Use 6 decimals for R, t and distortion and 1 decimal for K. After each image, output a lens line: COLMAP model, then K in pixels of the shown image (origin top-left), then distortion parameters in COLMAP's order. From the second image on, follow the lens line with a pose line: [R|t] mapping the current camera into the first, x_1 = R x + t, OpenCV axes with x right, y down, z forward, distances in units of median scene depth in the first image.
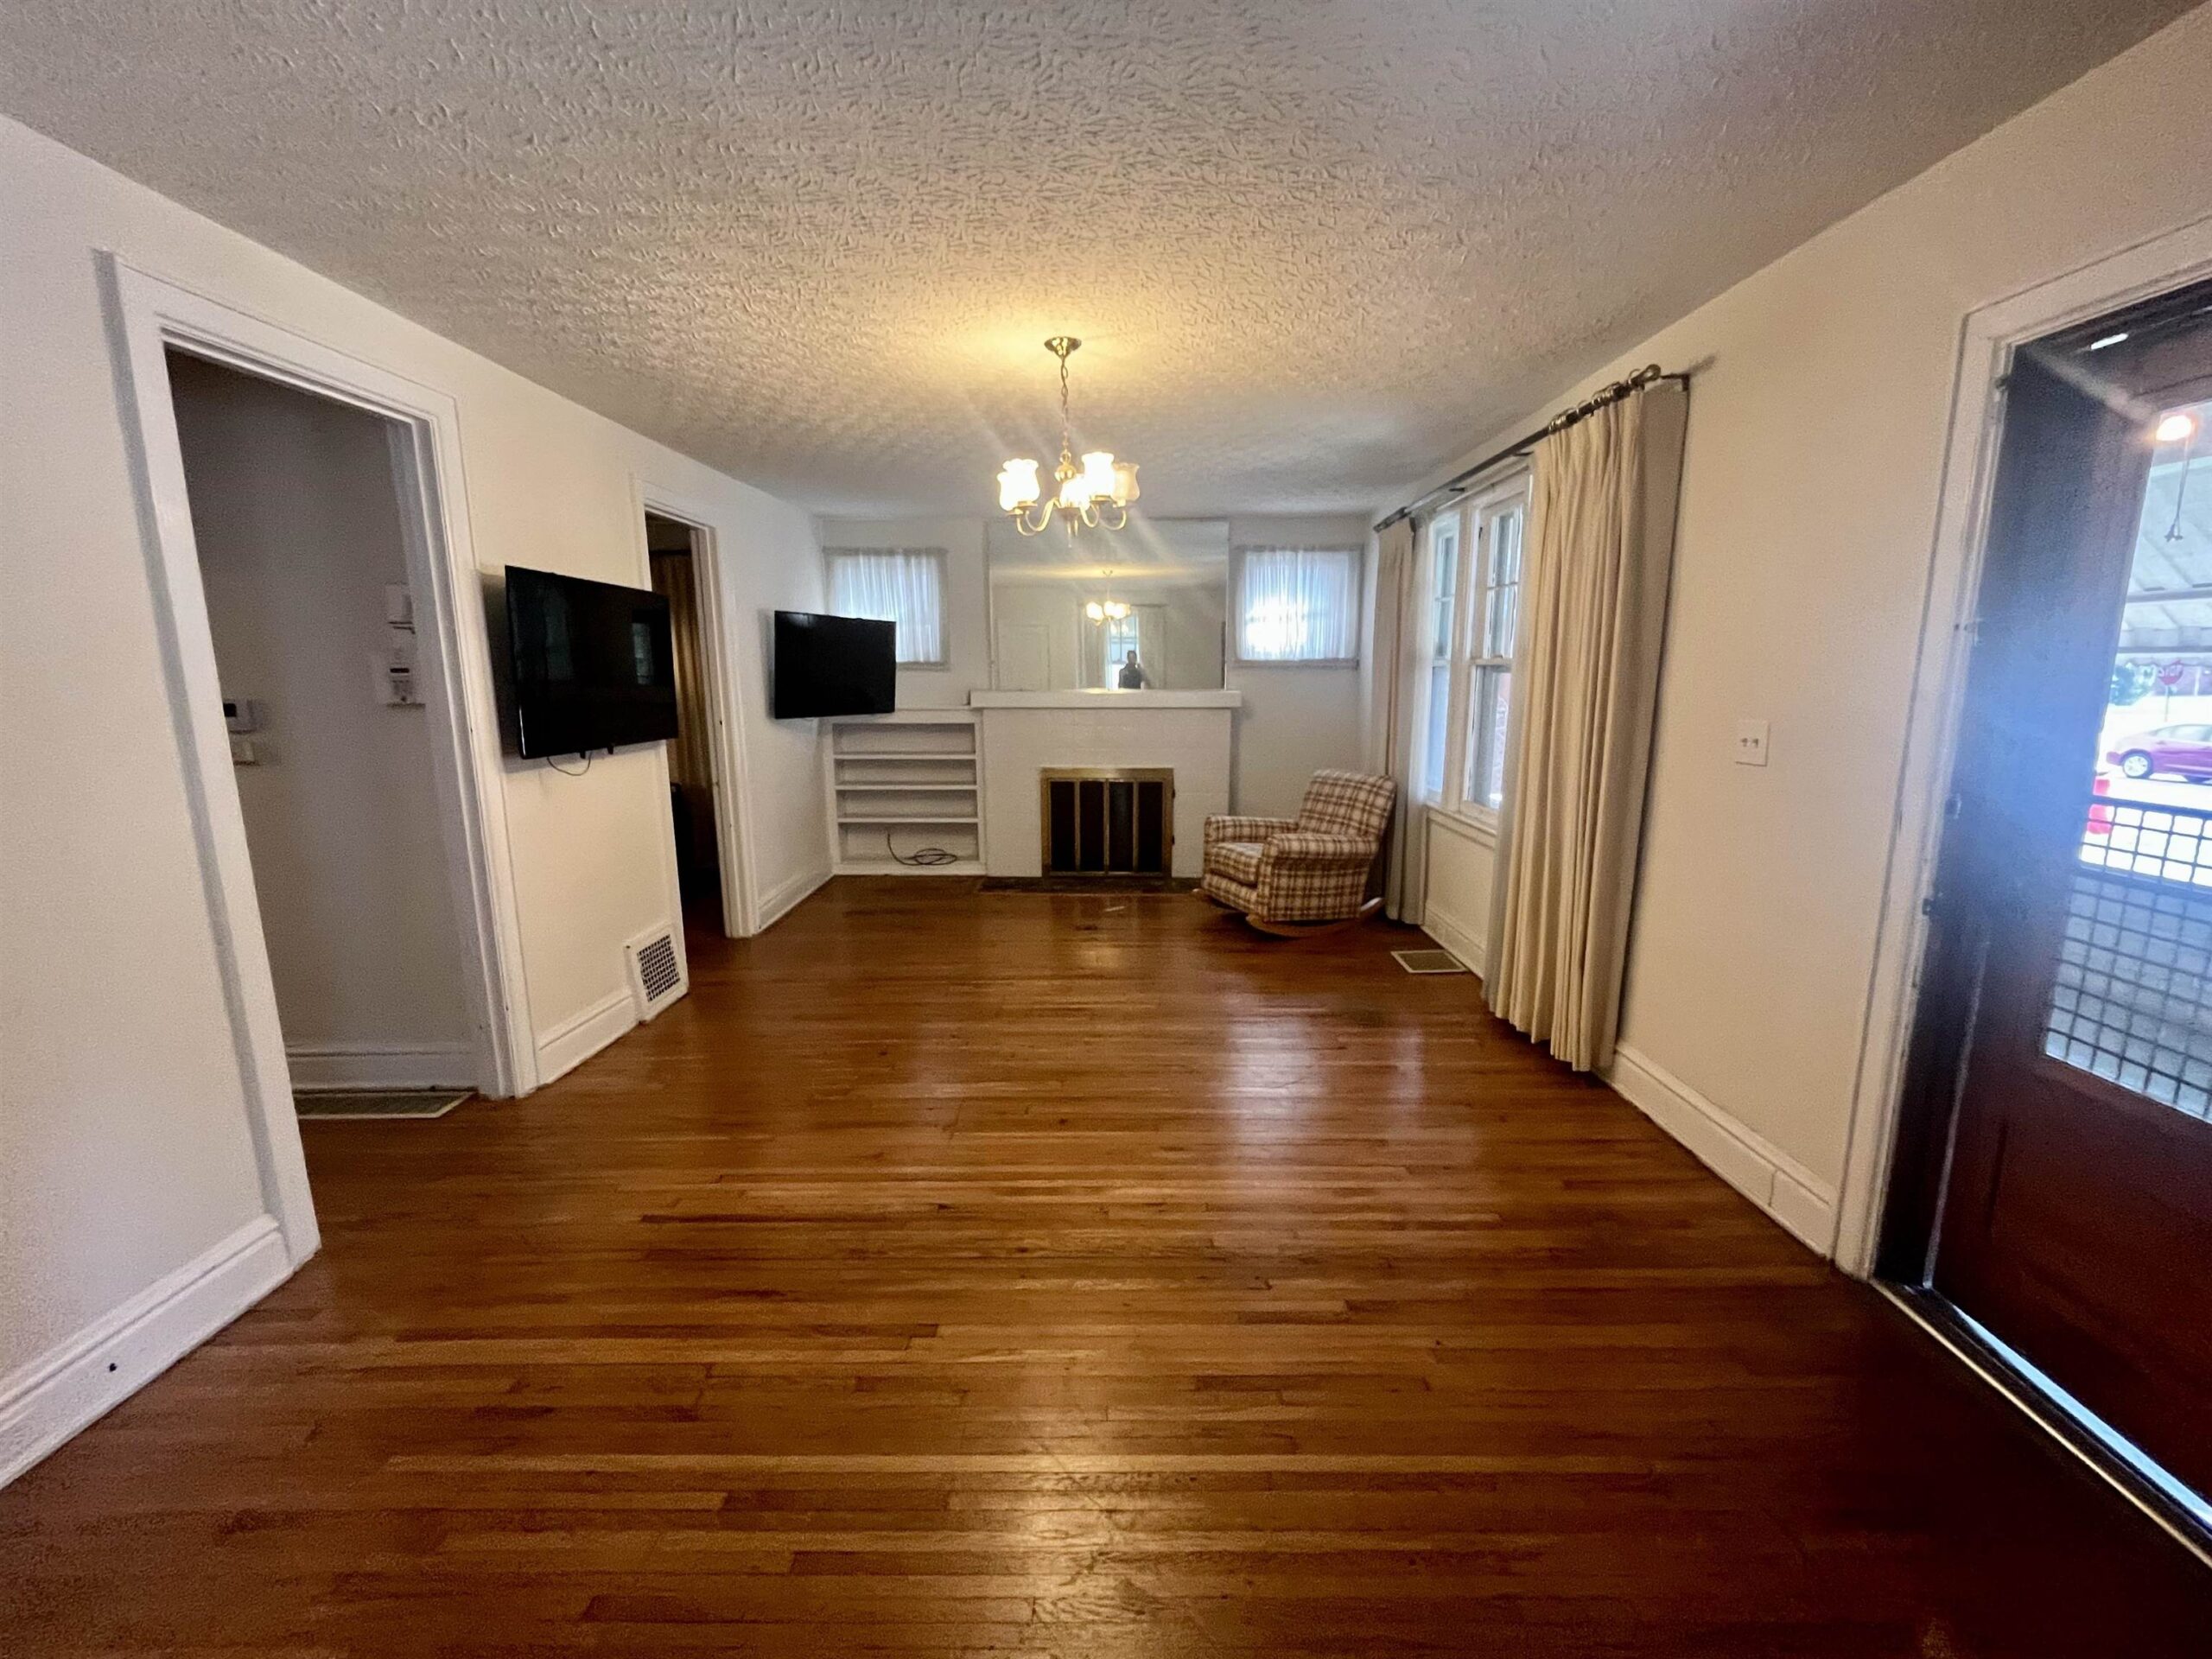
lens RADIAL K [[896.1, 0, 1111.1], [0, 896.1, 826.8], [0, 0, 1]] dist [-0.004352, -0.000162]
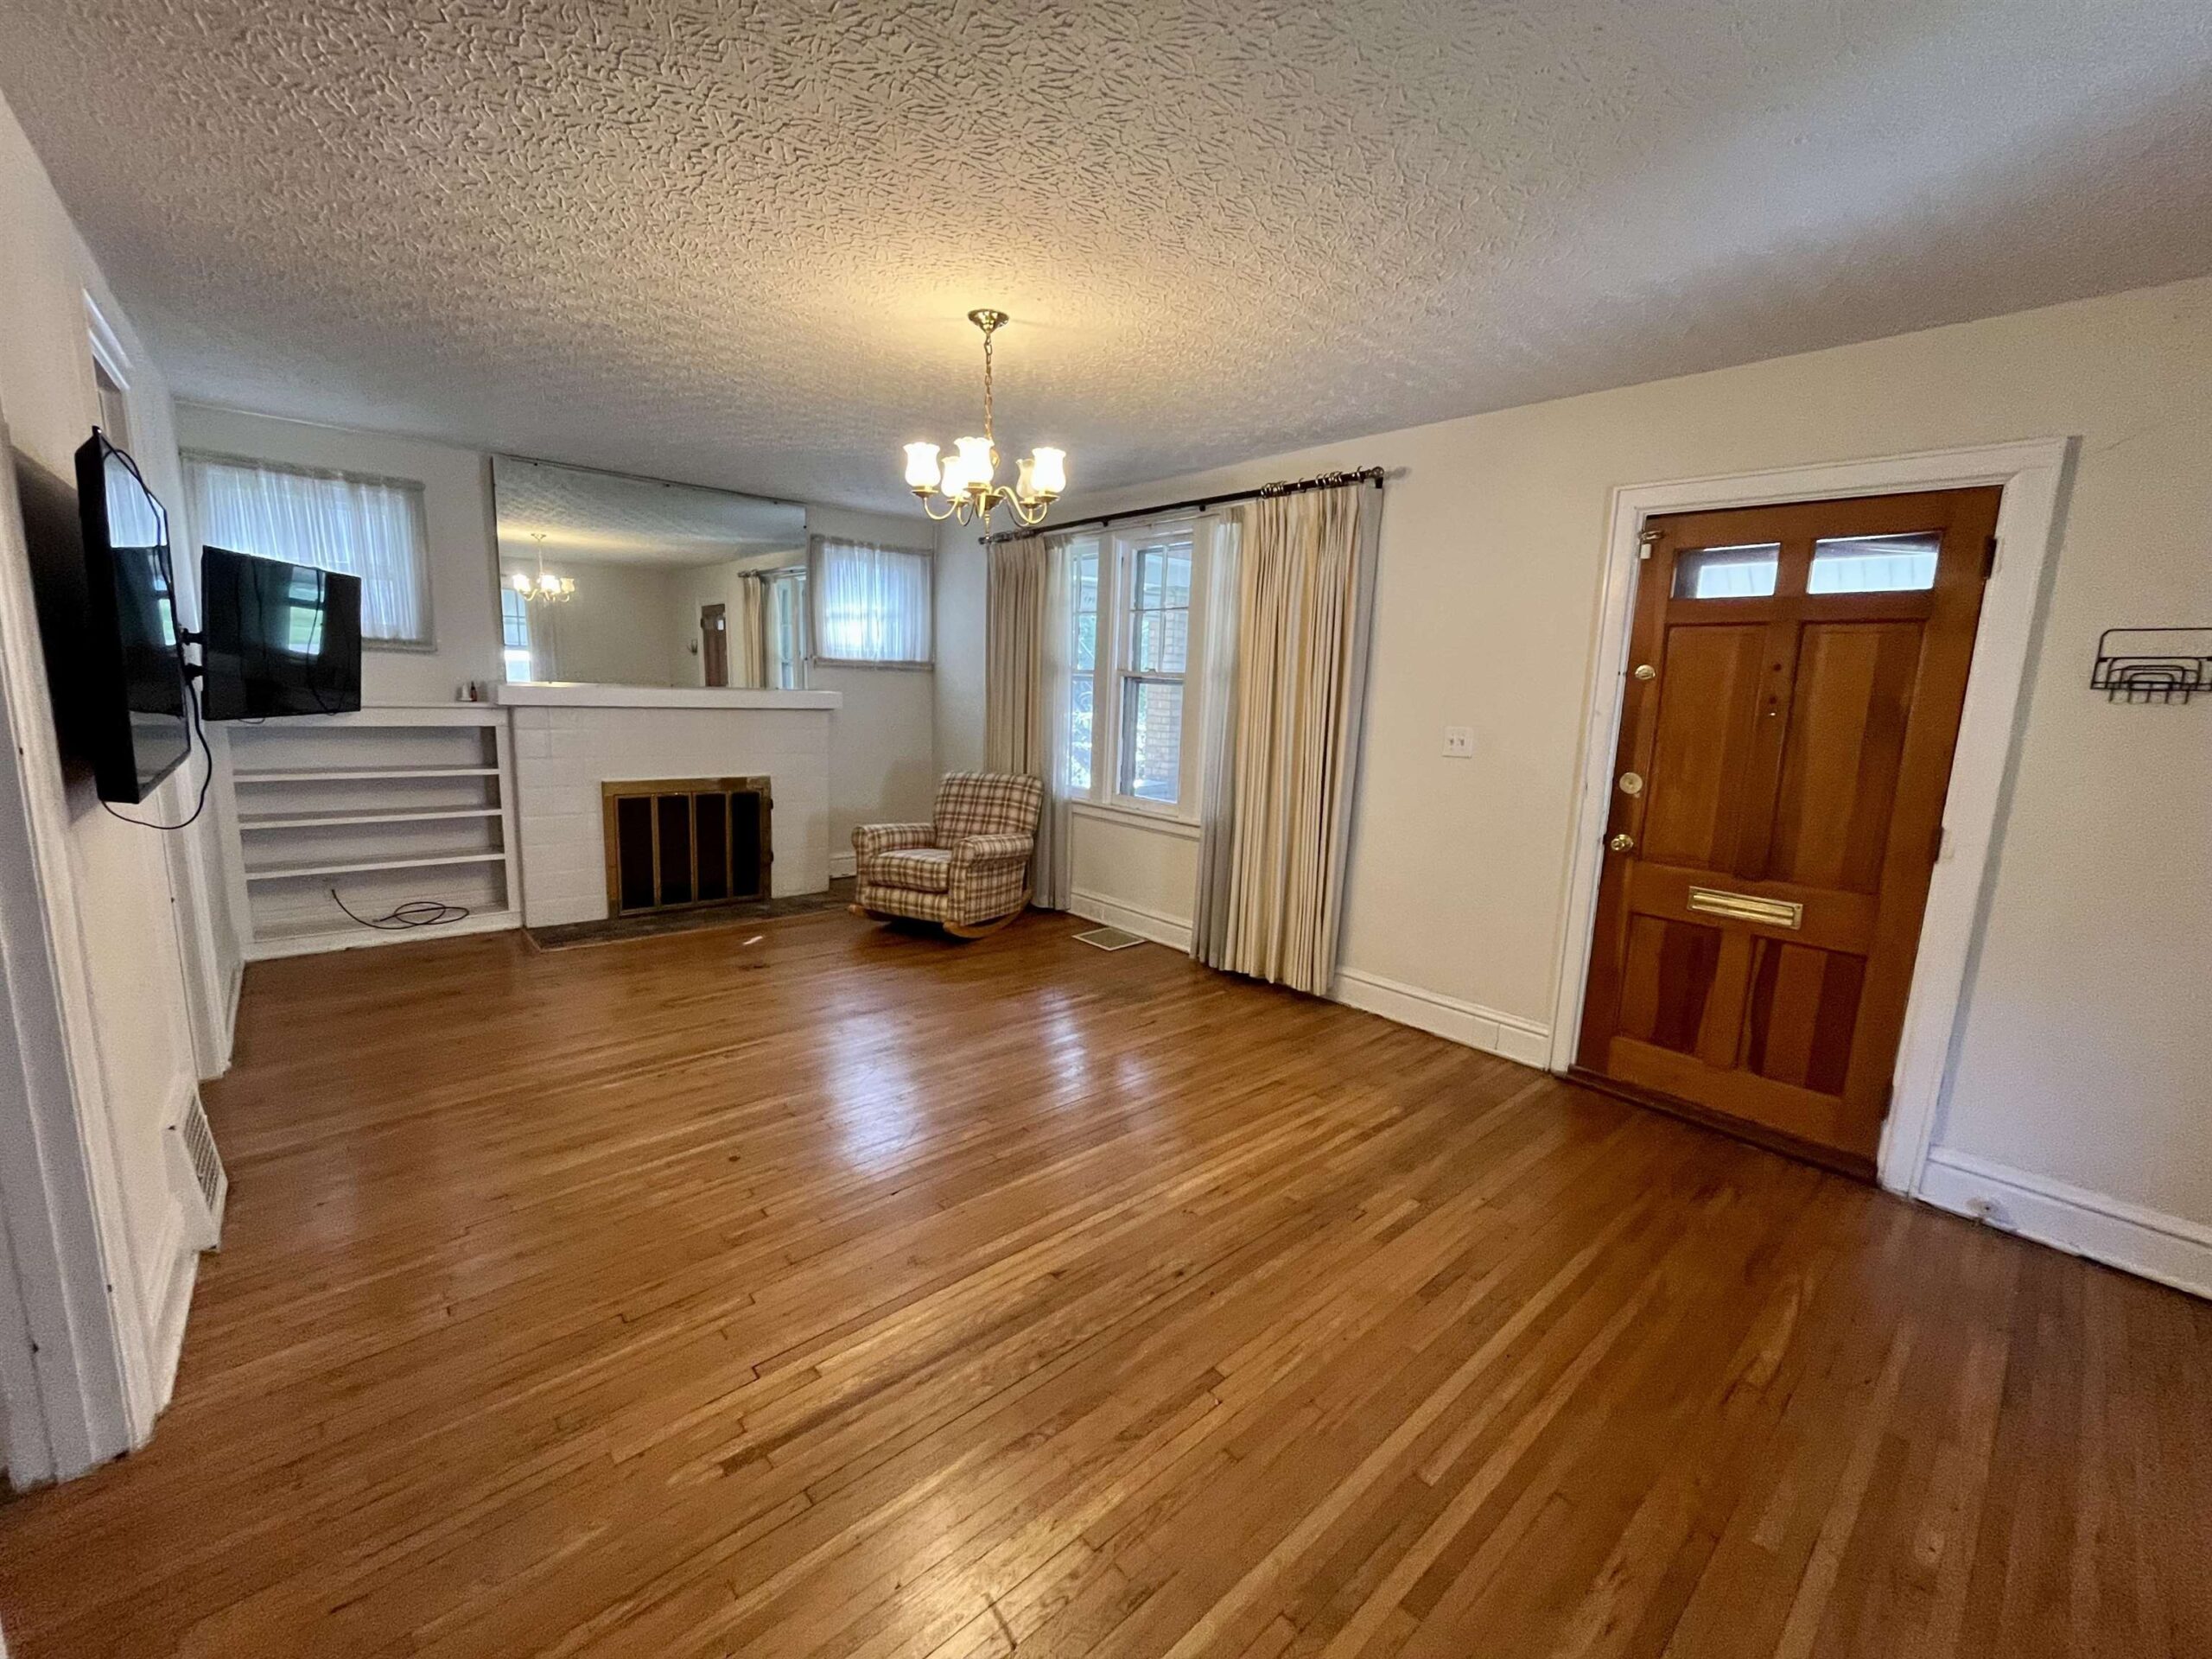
lens RADIAL K [[896.1, 0, 1110.0], [0, 896.1, 826.9], [0, 0, 1]] dist [-0.004352, -0.000162]
pose [[0.746162, -0.075786, 0.661437, -0.340399], [0.074654, 0.996758, 0.029990, -0.020871], [-0.661566, 0.027002, 0.749401, 0.136299]]
